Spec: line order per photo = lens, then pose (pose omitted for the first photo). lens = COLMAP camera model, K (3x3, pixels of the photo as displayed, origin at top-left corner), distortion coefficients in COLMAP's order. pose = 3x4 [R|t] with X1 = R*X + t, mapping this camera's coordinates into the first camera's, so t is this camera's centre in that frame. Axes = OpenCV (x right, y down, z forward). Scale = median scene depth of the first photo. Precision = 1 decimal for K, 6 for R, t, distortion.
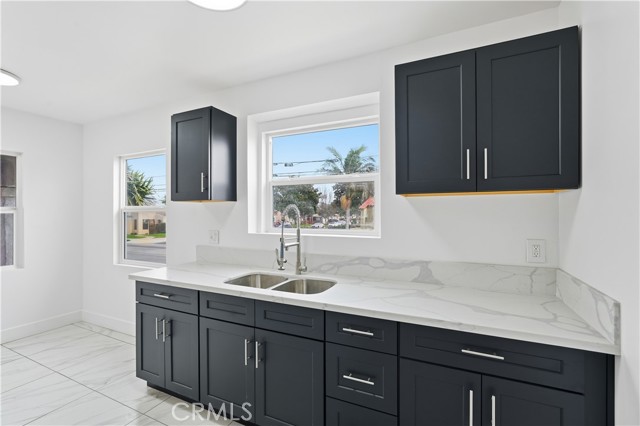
lens RADIAL K [[286.9, 0, 326.9], [0, 286.9, 214.5], [0, 0, 1]] dist [-0.011450, 0.004042]
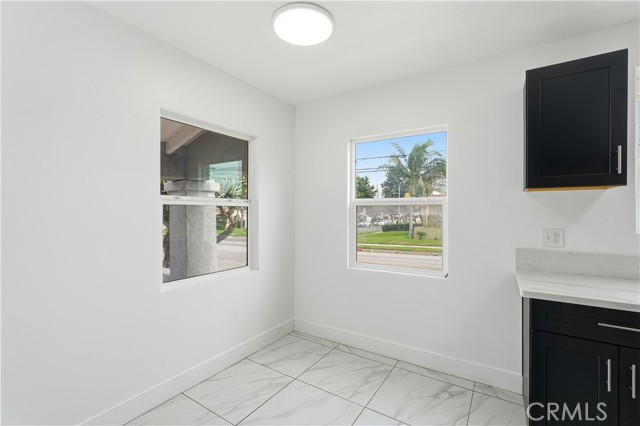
lens RADIAL K [[286.9, 0, 321.0], [0, 286.9, 212.9], [0, 0, 1]] dist [-0.011450, 0.004042]
pose [[0.992312, 0.006085, -0.123610, -0.958369], [-0.006170, 0.999981, -0.000307, 0.019077], [0.123606, 0.001067, 0.992331, 0.199073]]
